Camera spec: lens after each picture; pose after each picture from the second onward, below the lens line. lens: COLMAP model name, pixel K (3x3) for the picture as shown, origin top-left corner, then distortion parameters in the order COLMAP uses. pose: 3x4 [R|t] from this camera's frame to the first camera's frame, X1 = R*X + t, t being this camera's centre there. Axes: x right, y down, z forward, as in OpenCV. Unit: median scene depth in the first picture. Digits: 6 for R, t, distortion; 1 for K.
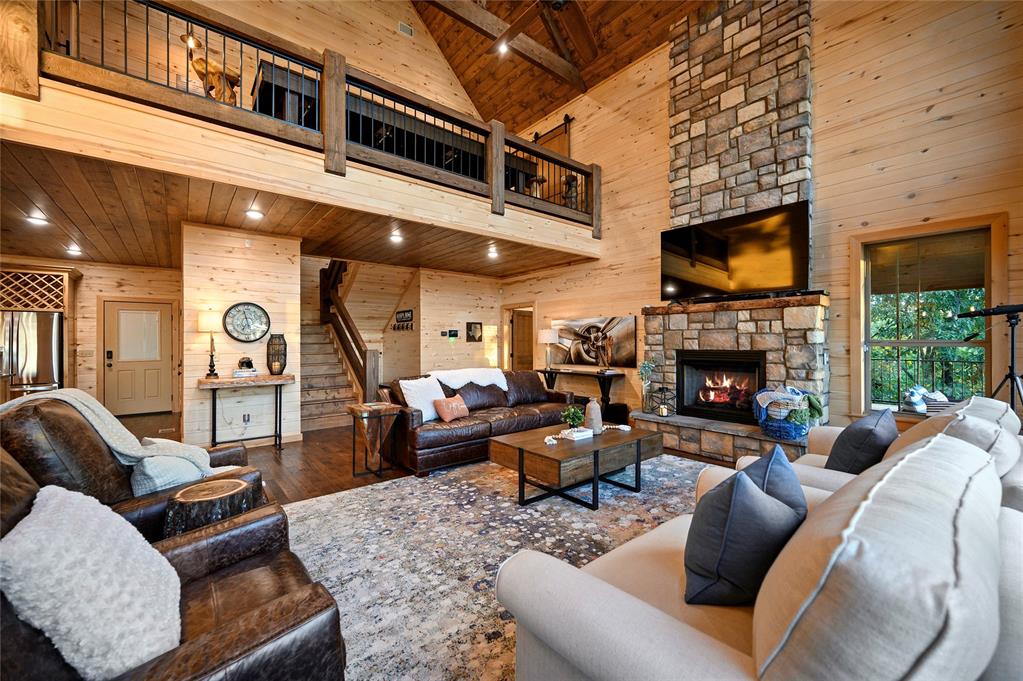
lens RADIAL K [[403.4, 0, 511.9], [0, 403.4, 339.9], [0, 0, 1]] dist [-0.001277, -0.000363]
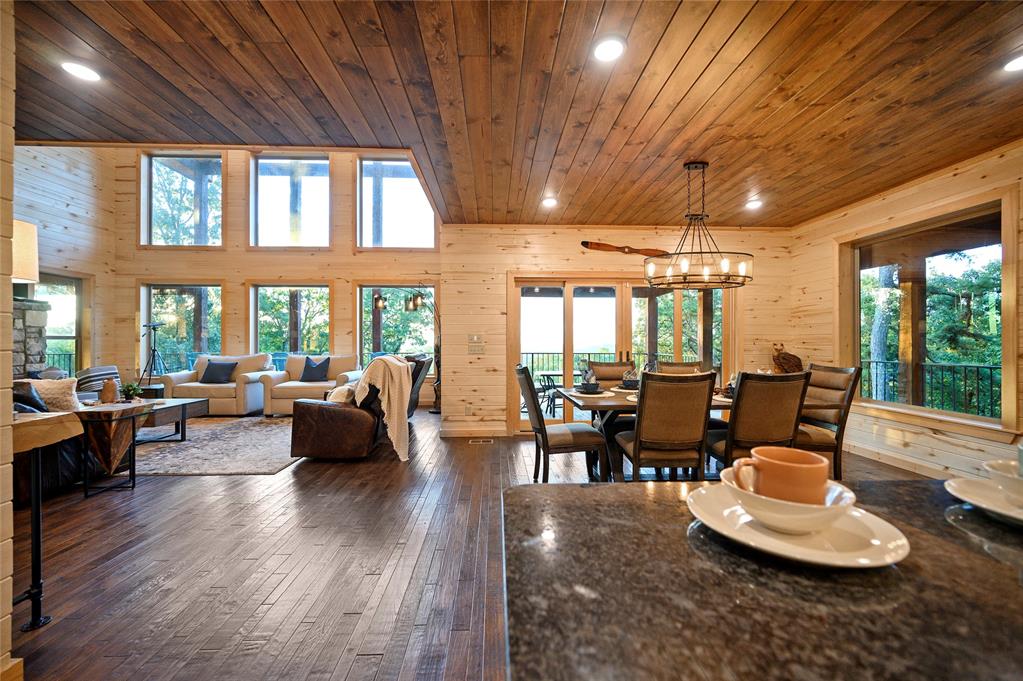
lens RADIAL K [[403.4, 0, 510.4], [0, 403.4, 341.3], [0, 0, 1]] dist [-0.001277, -0.000363]
pose [[-0.790492, 0.003727, 0.612461, -1.163184], [-0.001232, 0.999970, -0.007675, 0.026470], [-0.612471, -0.006822, -0.790463, 0.883628]]
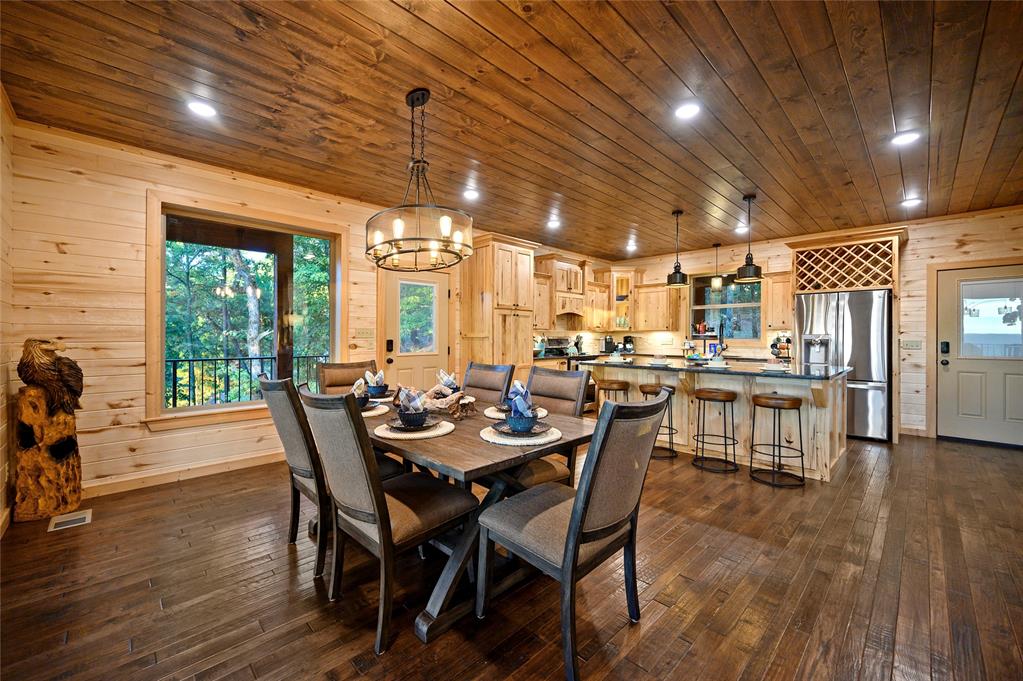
lens RADIAL K [[403.4, 0, 514.0], [0, 403.4, 337.5], [0, 0, 1]] dist [-0.001277, -0.000363]
pose [[0.085516, 0.011876, -0.996266, -0.513279], [0.001842, 0.999925, 0.012078, 0.013584], [0.996335, -0.002868, 0.085487, 0.280467]]
